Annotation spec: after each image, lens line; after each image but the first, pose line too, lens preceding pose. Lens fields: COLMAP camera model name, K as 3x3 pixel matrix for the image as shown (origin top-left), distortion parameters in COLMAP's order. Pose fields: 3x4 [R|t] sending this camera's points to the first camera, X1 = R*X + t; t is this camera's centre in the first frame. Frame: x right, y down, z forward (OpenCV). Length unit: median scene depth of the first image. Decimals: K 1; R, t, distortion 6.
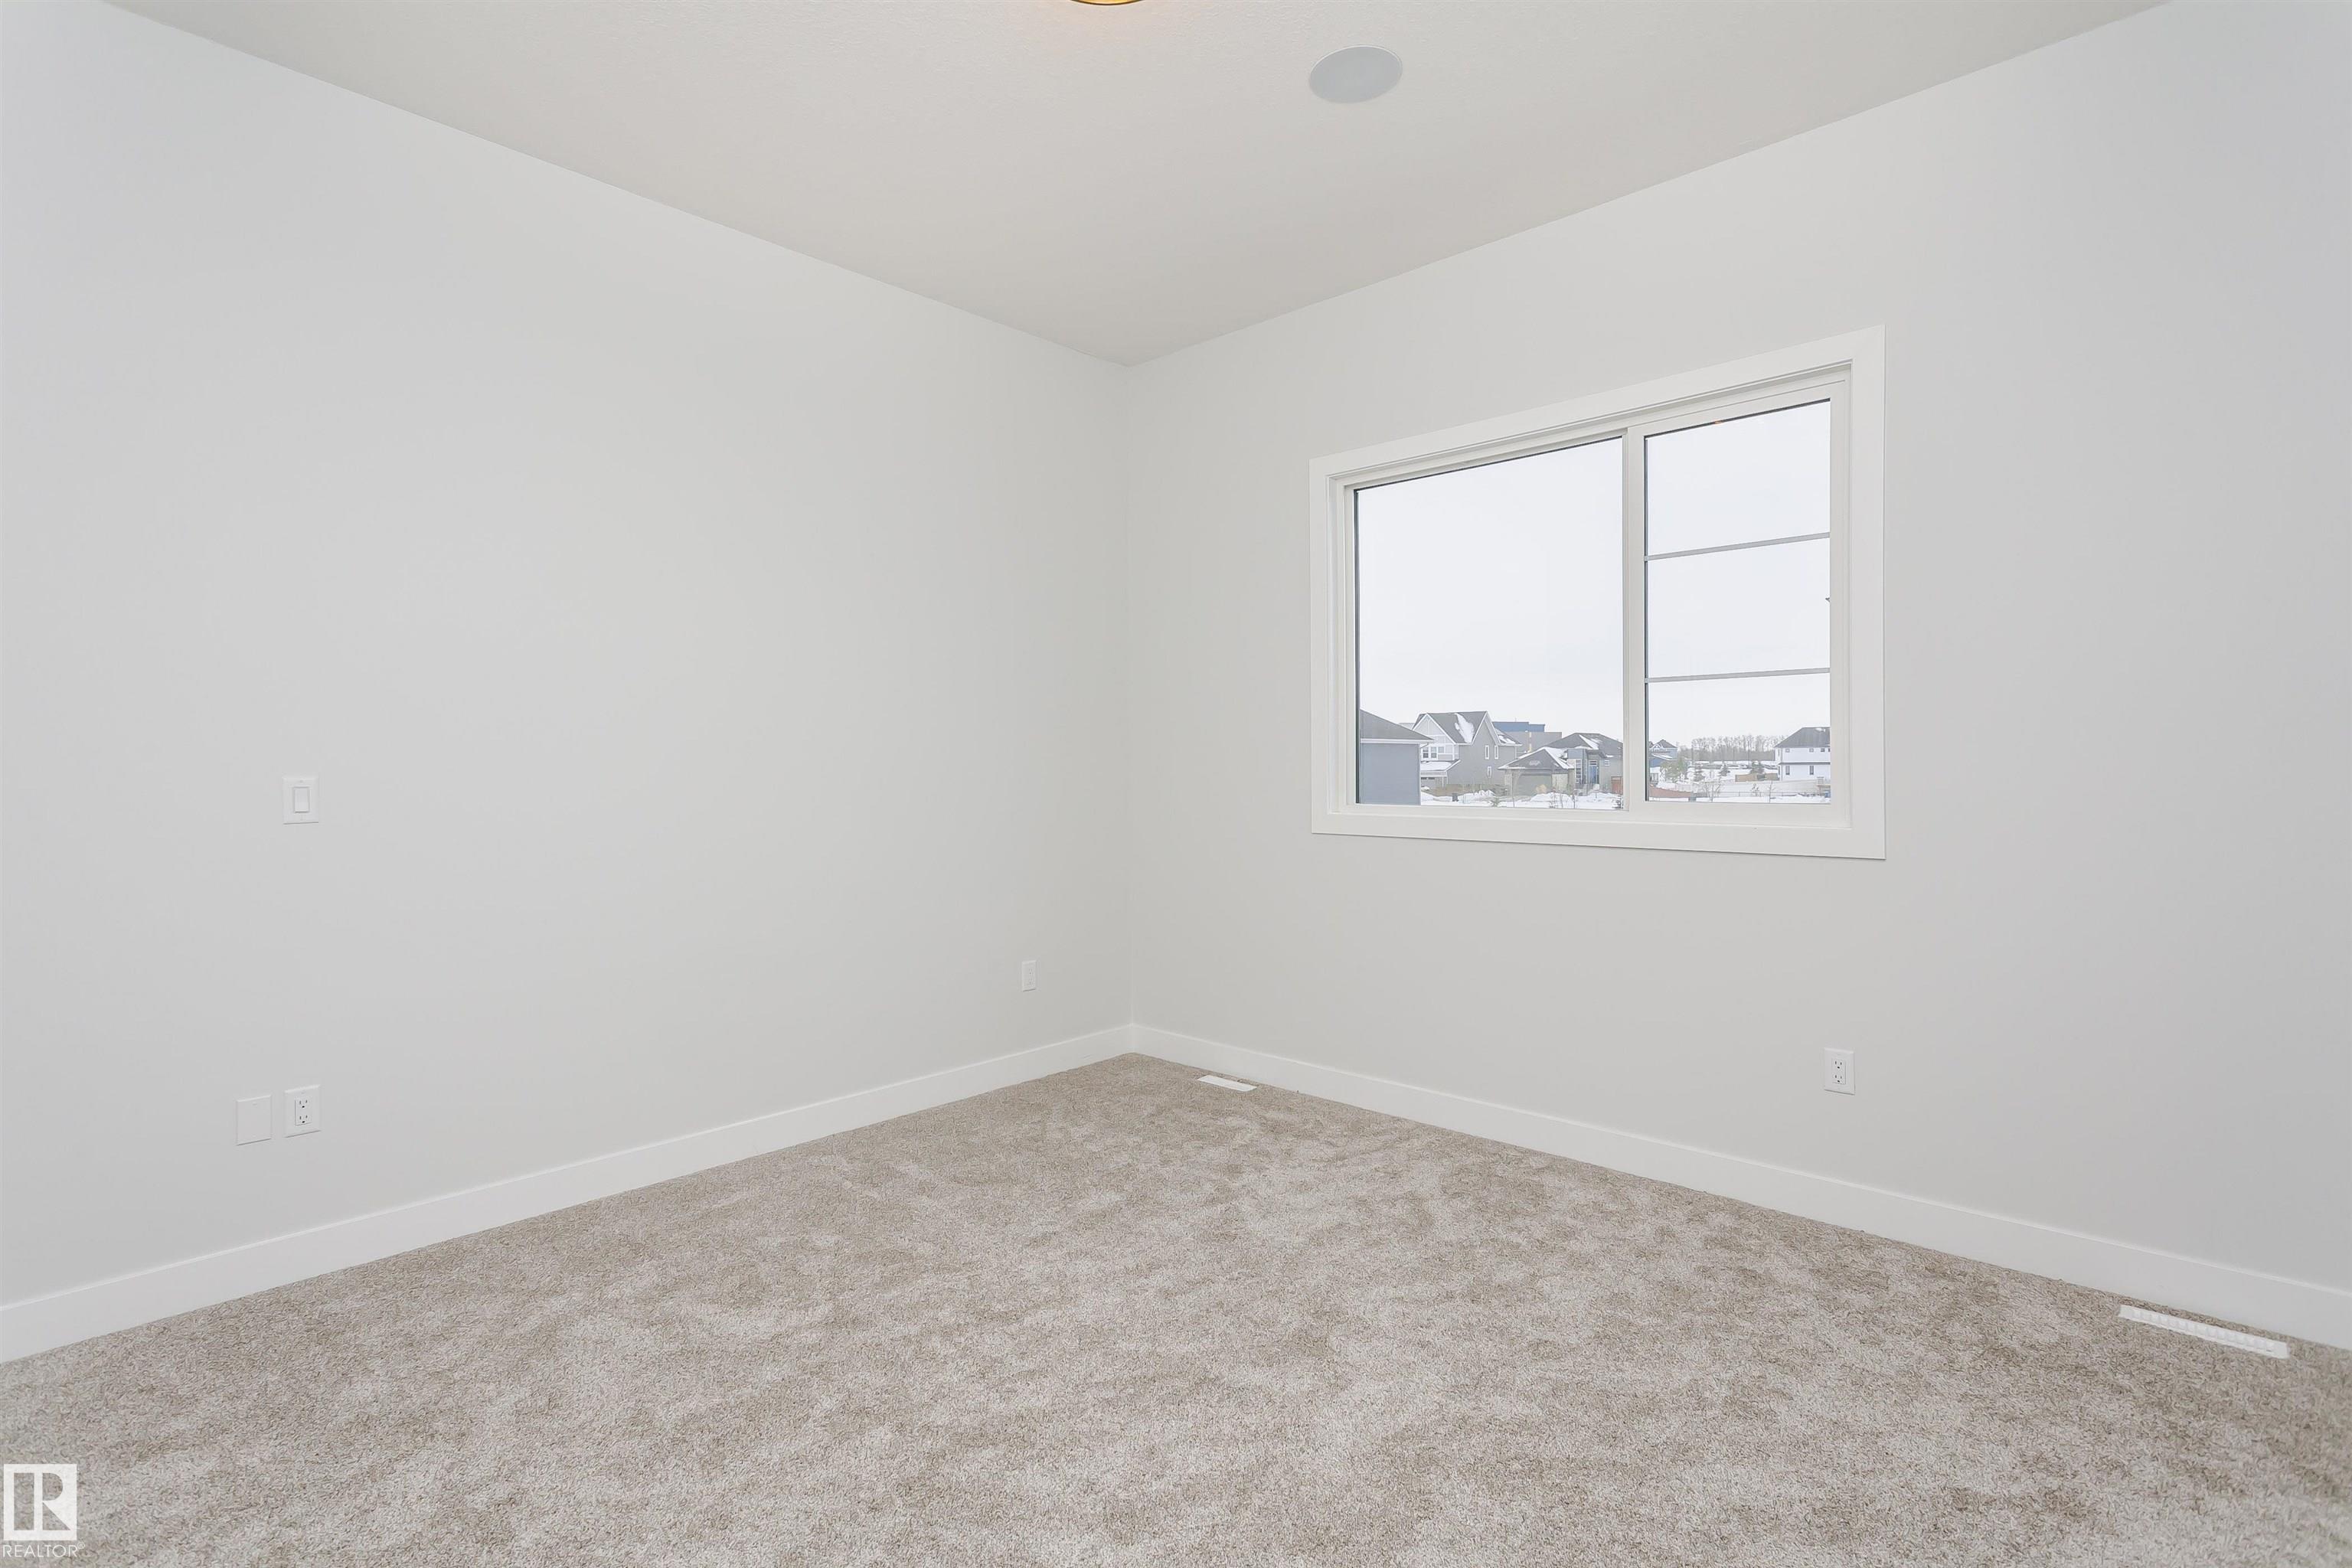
lens RADIAL K [[1108.4, 0, 1176.0], [0, 1108.4, 784.0], [0, 0, 1]] dist [-0.003115, -0.000950]
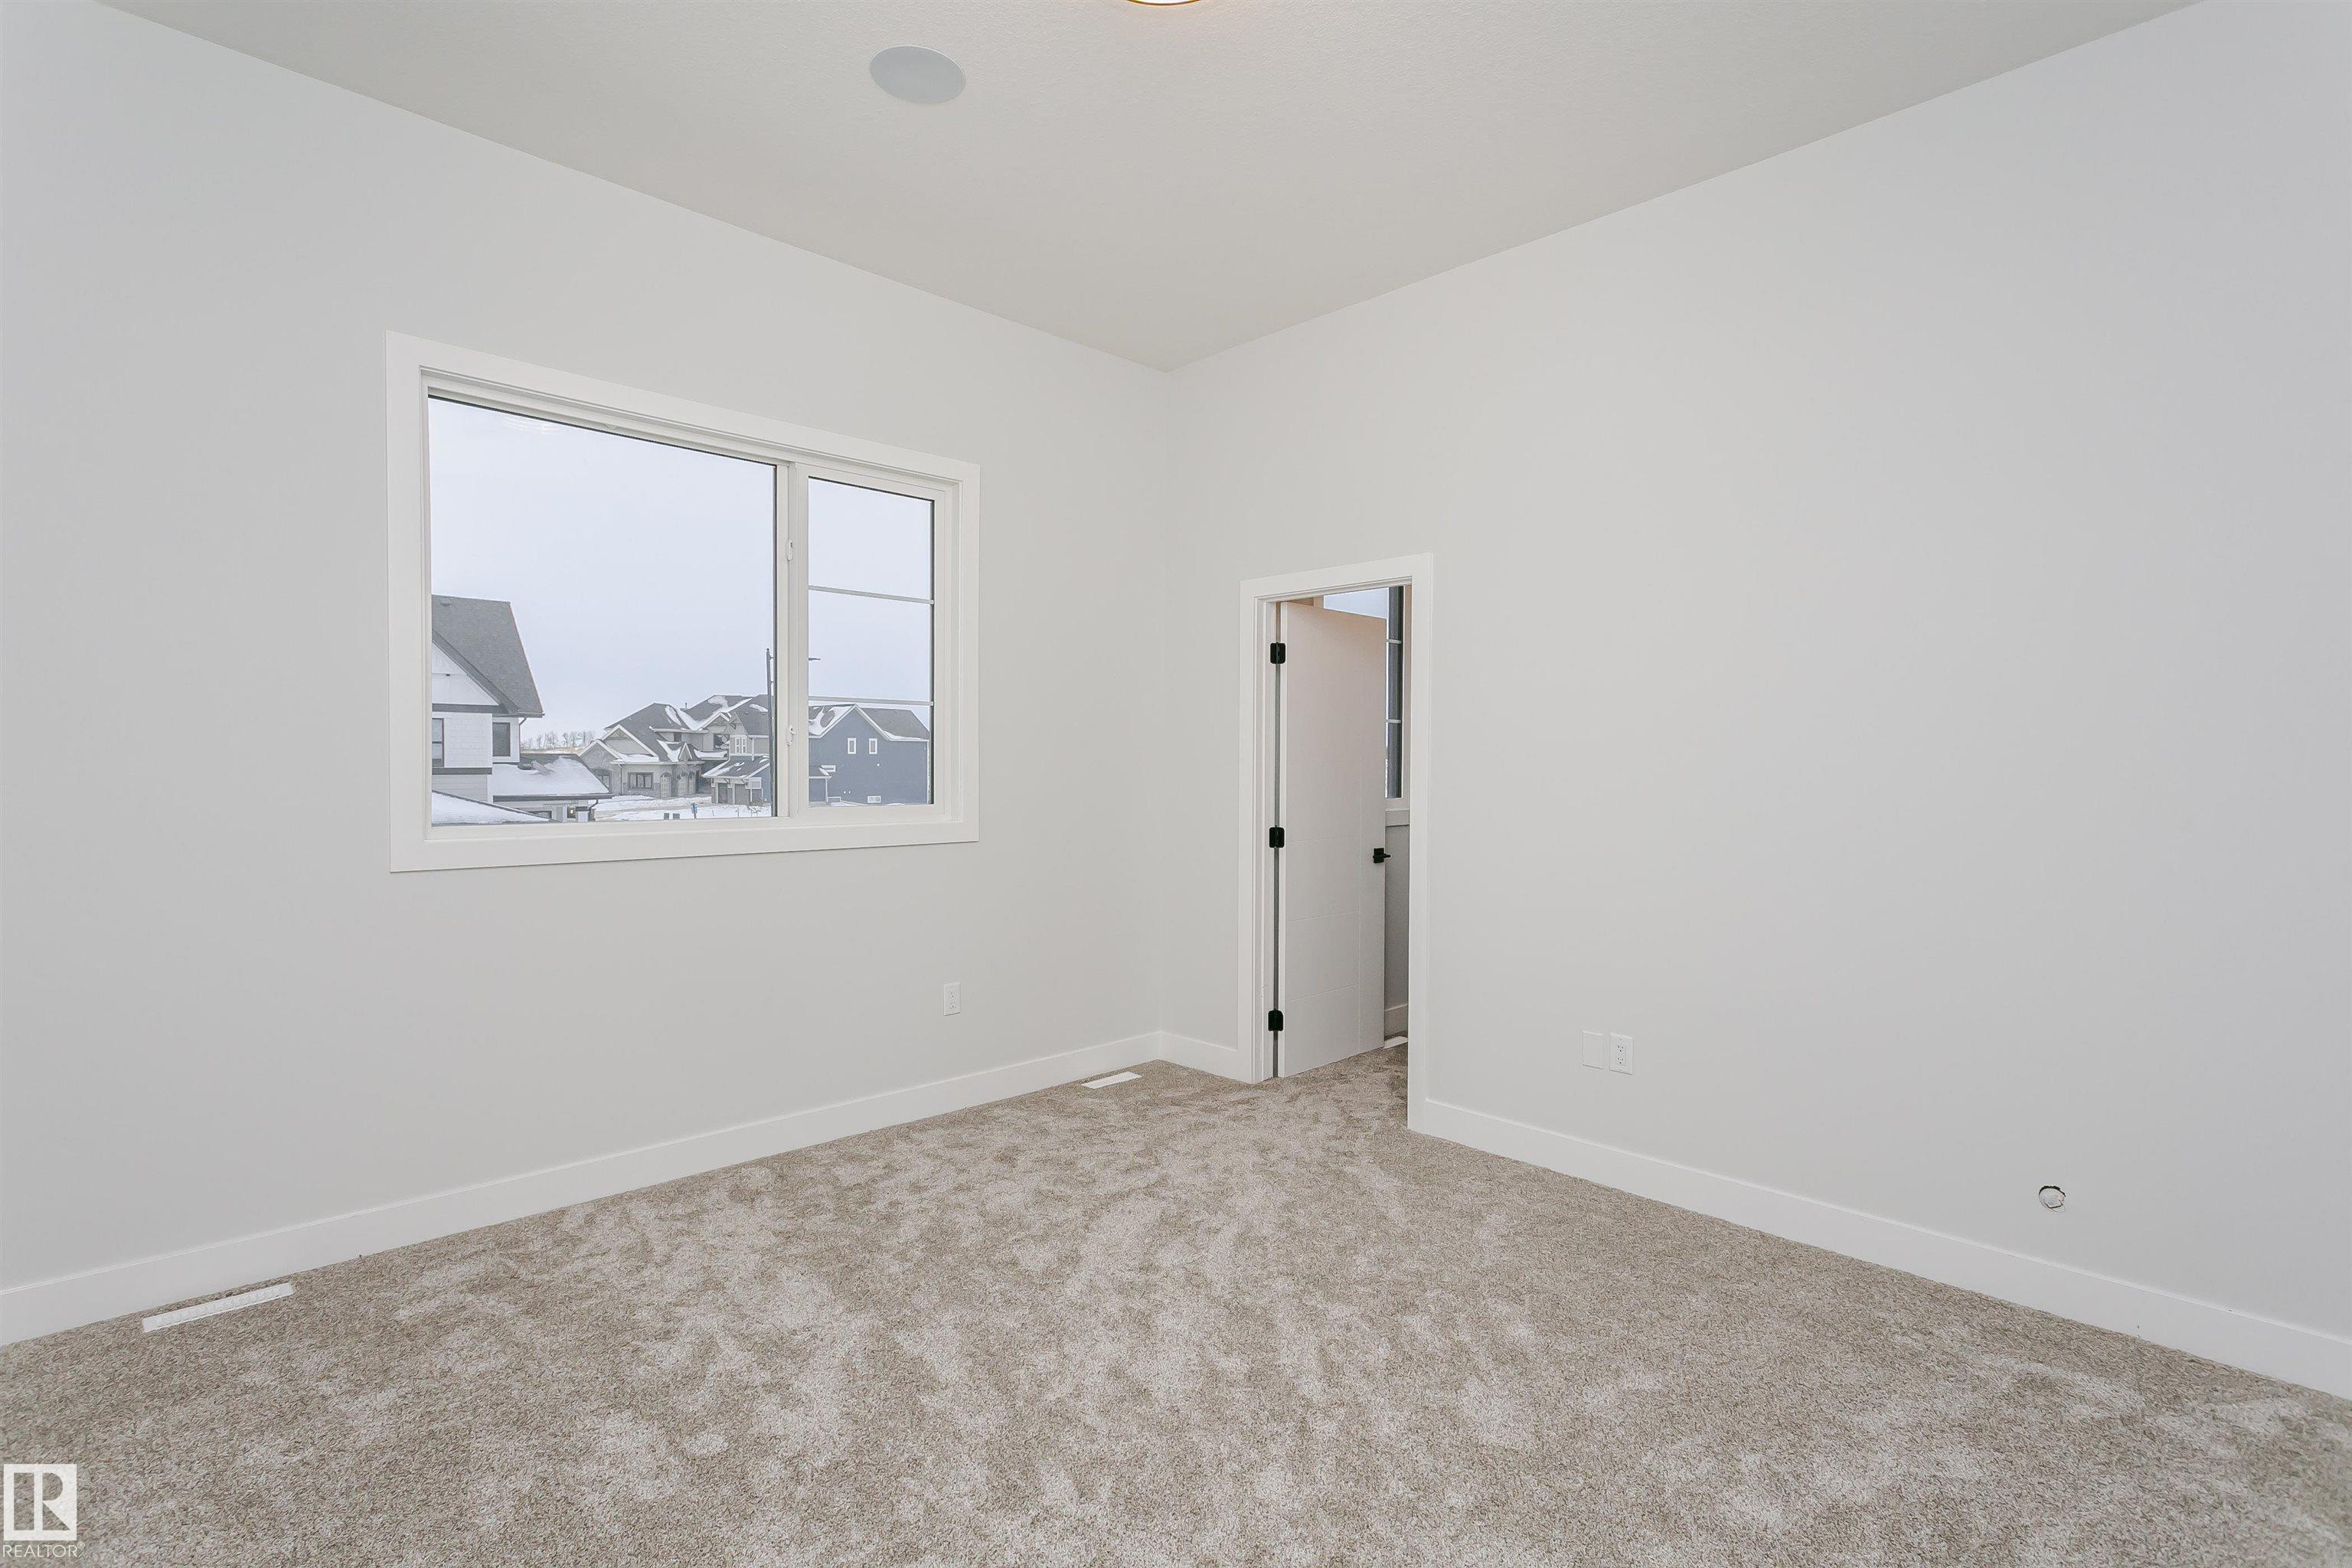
lens RADIAL K [[1108.4, 0, 1176.0], [0, 1108.4, 784.0], [0, 0, 1]] dist [-0.003115, -0.000950]
pose [[0.052086, -0.015834, 0.998517, -0.641891], [0.010842, 0.999824, 0.015289, -0.019390], [-0.998584, 0.010030, 0.052249, 0.557535]]
